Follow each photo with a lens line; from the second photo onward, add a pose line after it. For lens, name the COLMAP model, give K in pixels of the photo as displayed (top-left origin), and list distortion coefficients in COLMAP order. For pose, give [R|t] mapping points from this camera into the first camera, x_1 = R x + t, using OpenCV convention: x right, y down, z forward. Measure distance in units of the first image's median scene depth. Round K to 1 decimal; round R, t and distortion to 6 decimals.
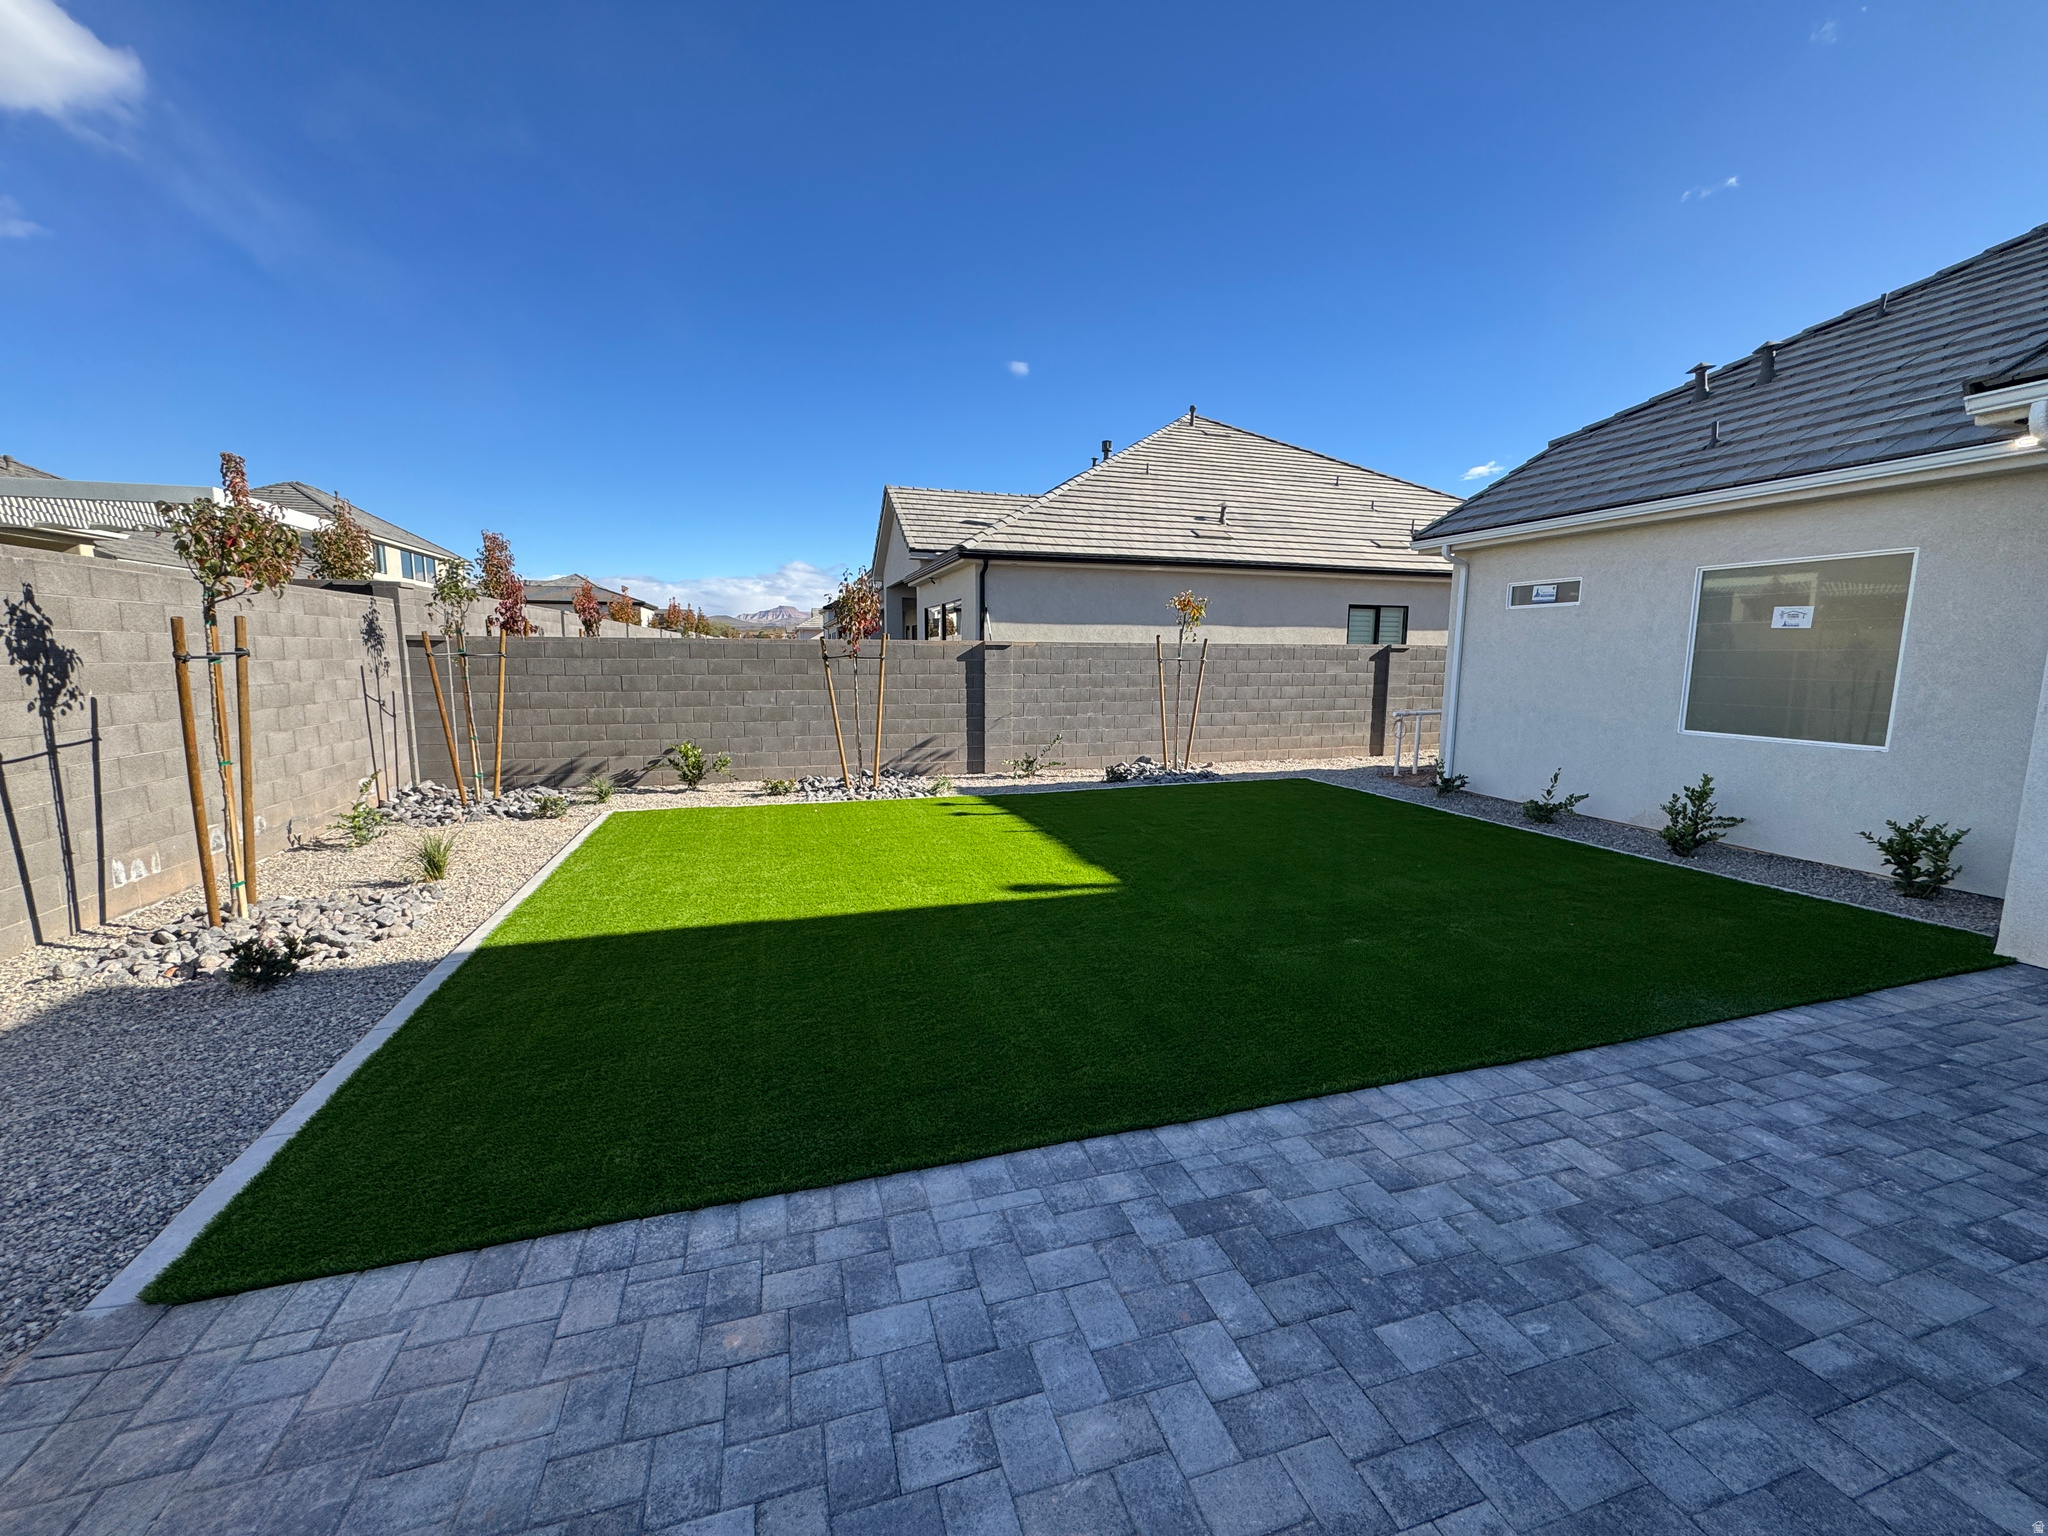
lens RADIAL K [[812.1, 0, 1024.5], [0, 812.1, 764.2], [0, 0, 1]] dist [-0.002553, 0.000465]
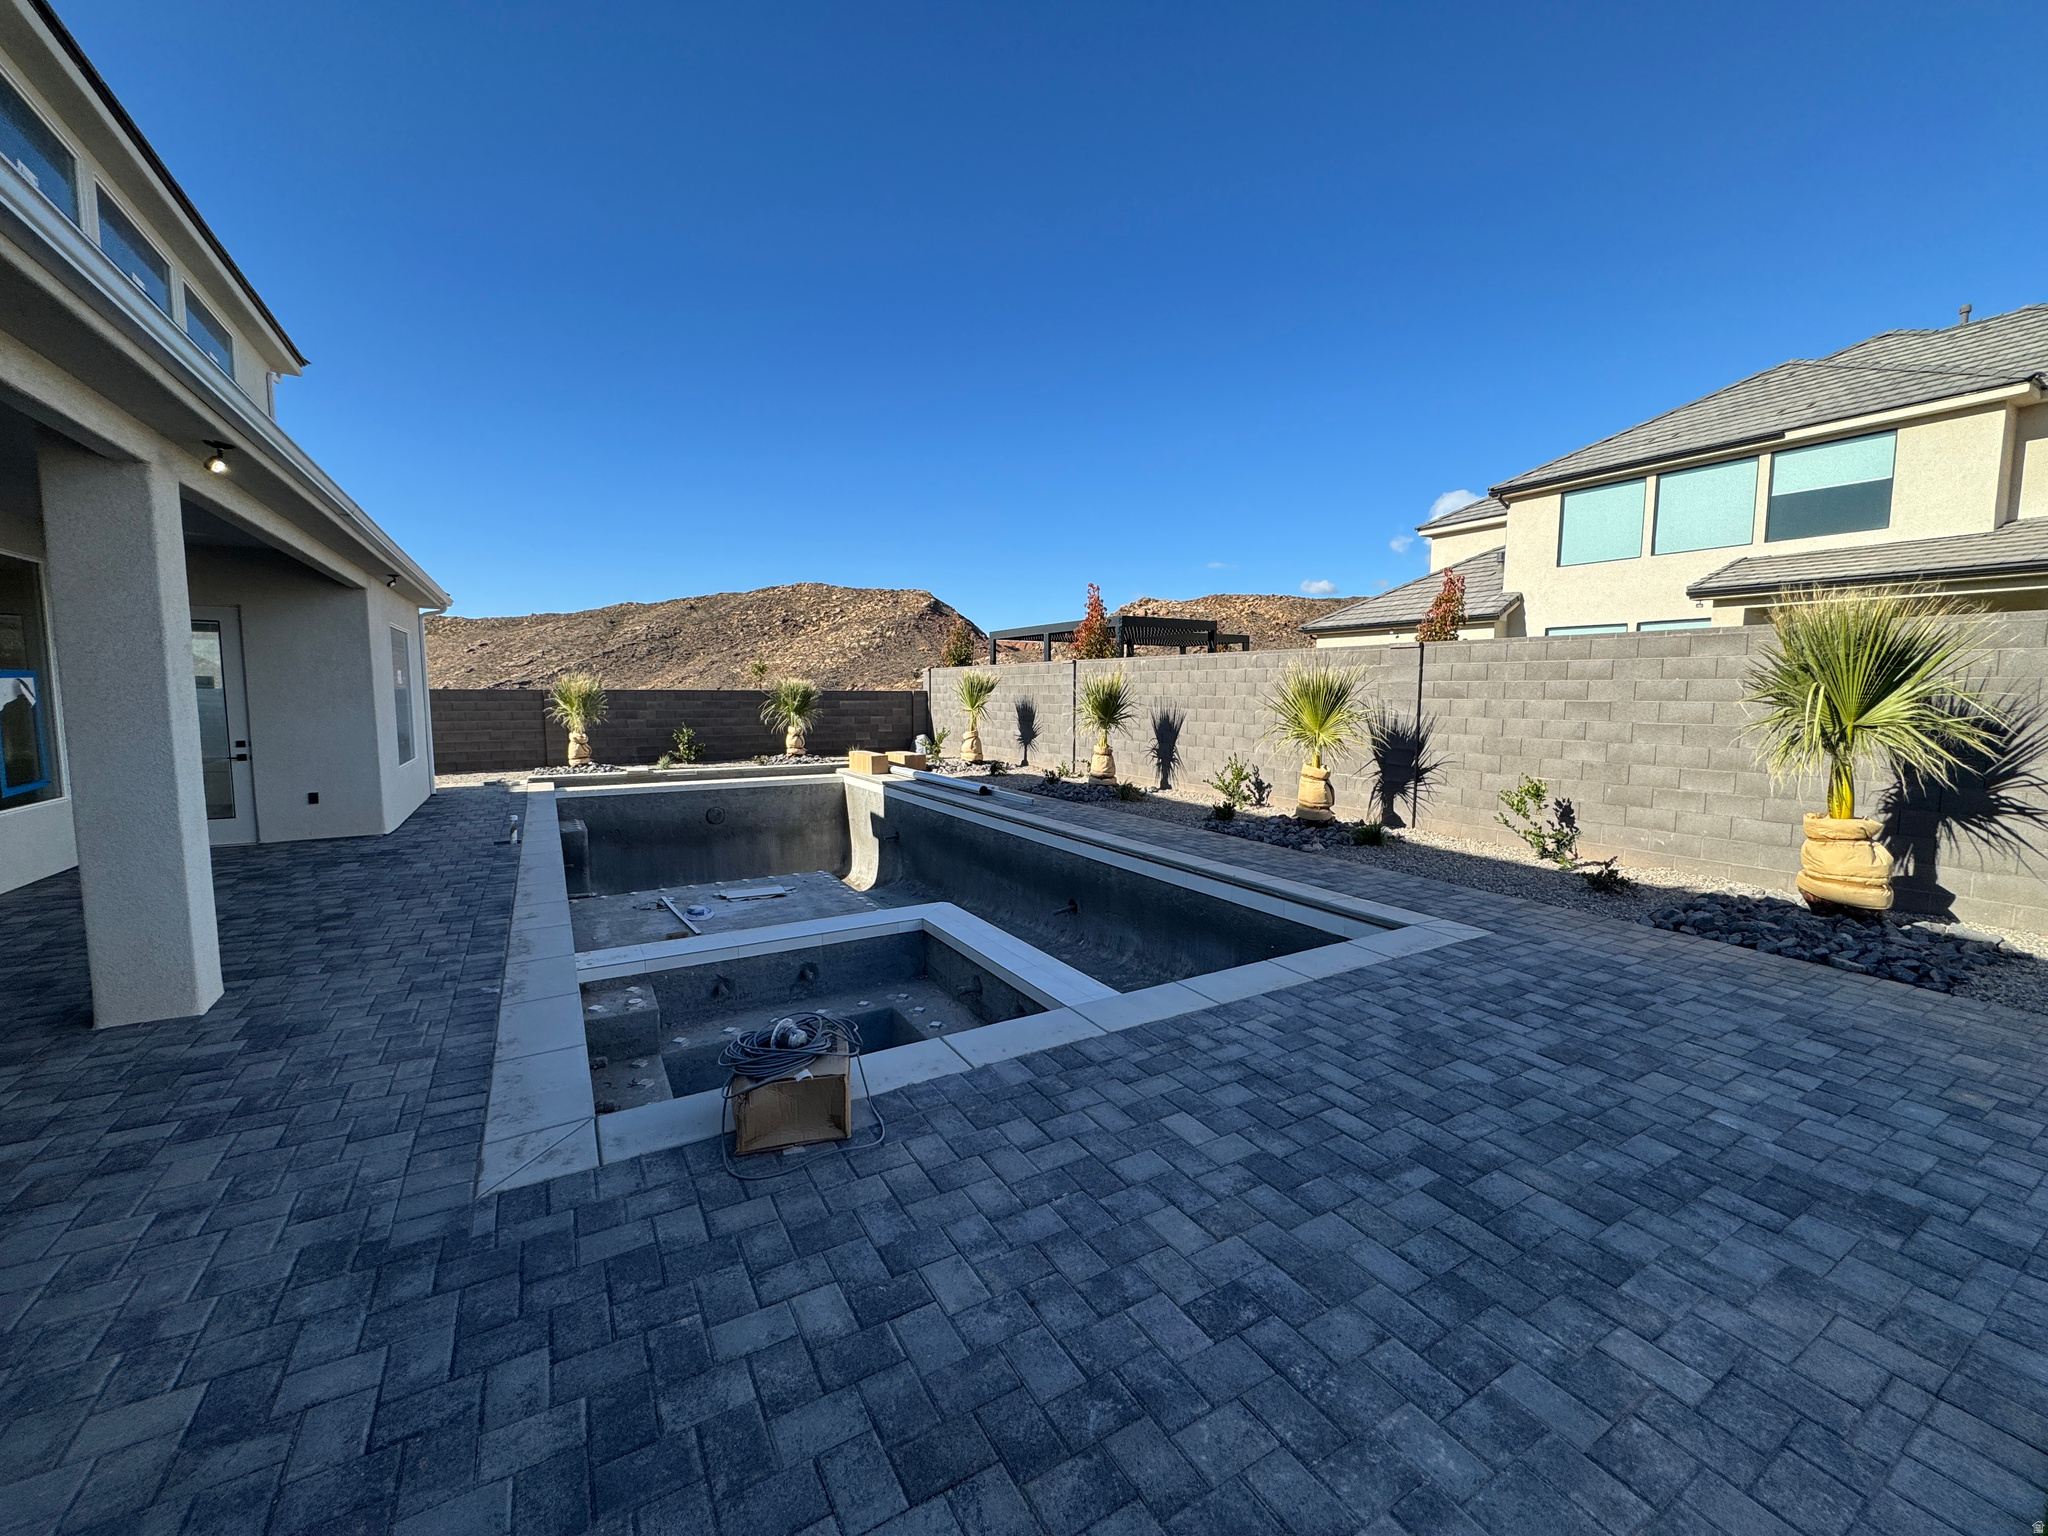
lens RADIAL K [[812.1, 0, 1024.5], [0, 812.1, 764.2], [0, 0, 1]] dist [-0.002553, 0.000465]
pose [[-0.972350, 0.013347, -0.233149, 1.503684], [-0.040297, 0.973800, 0.223807, -0.202296], [0.230027, 0.227014, -0.946336, 1.536624]]
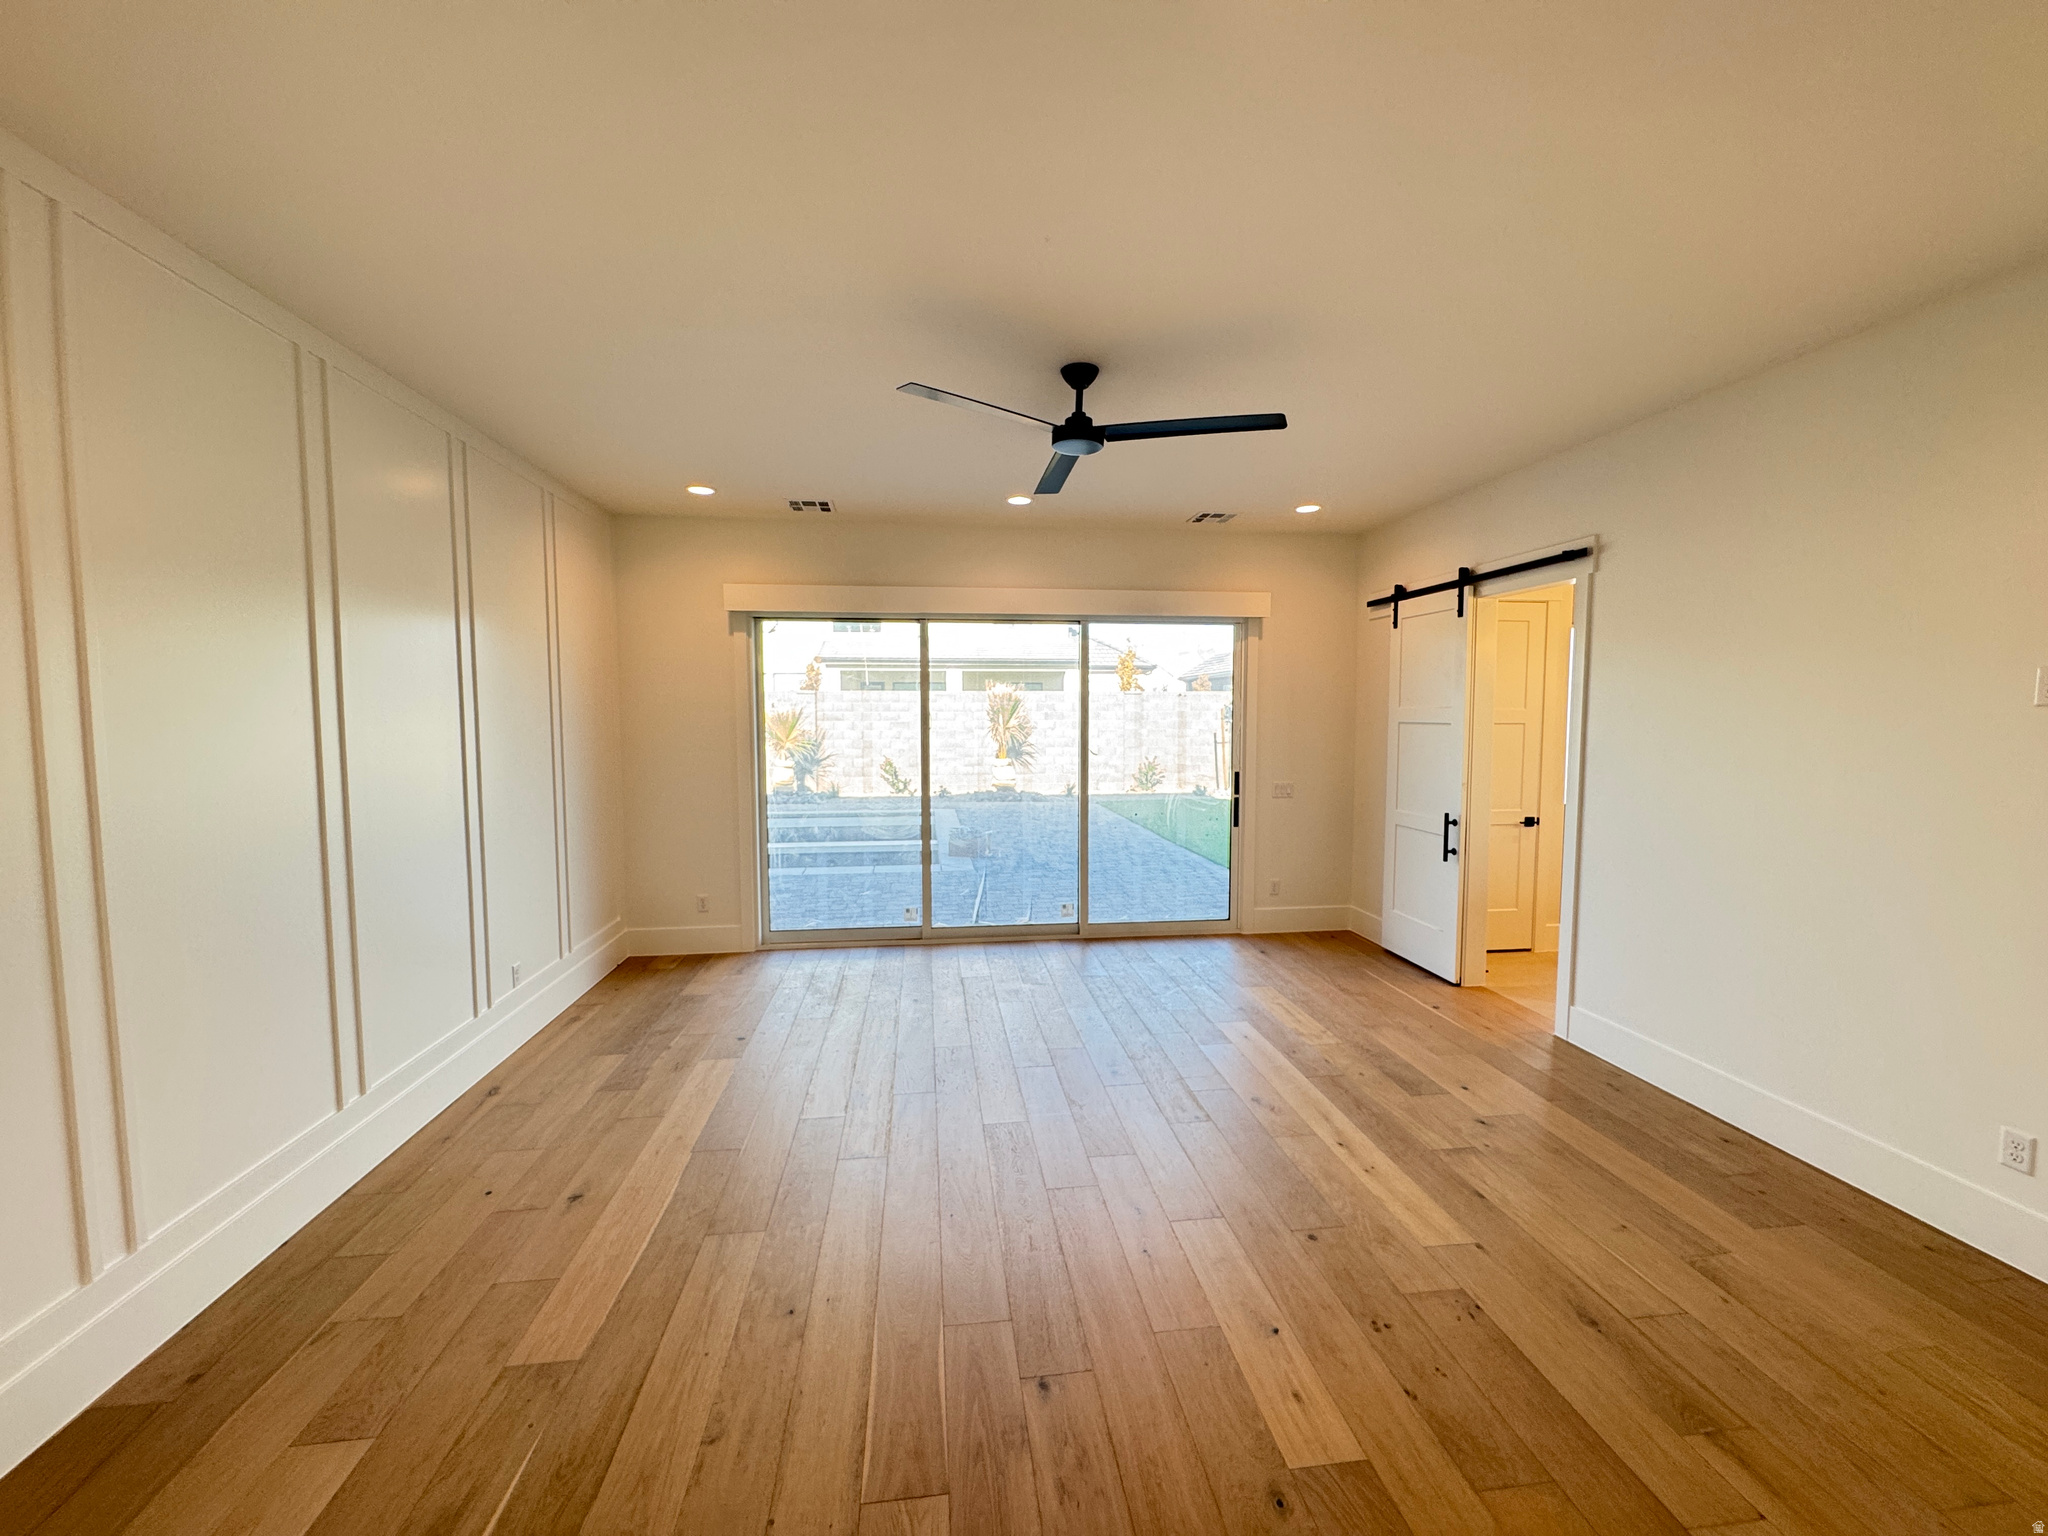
lens RADIAL K [[813.0, 0, 1024.0], [0, 813.0, 768.0], [0, 0, 1]] dist [-0.001701, 0.000296]
pose [[-0.179911, 0.064440, -0.981570, 5.262352], [-0.134986, 0.986795, 0.089524, -0.198175], [0.974377, 0.148604, -0.168837, 1.284680]]
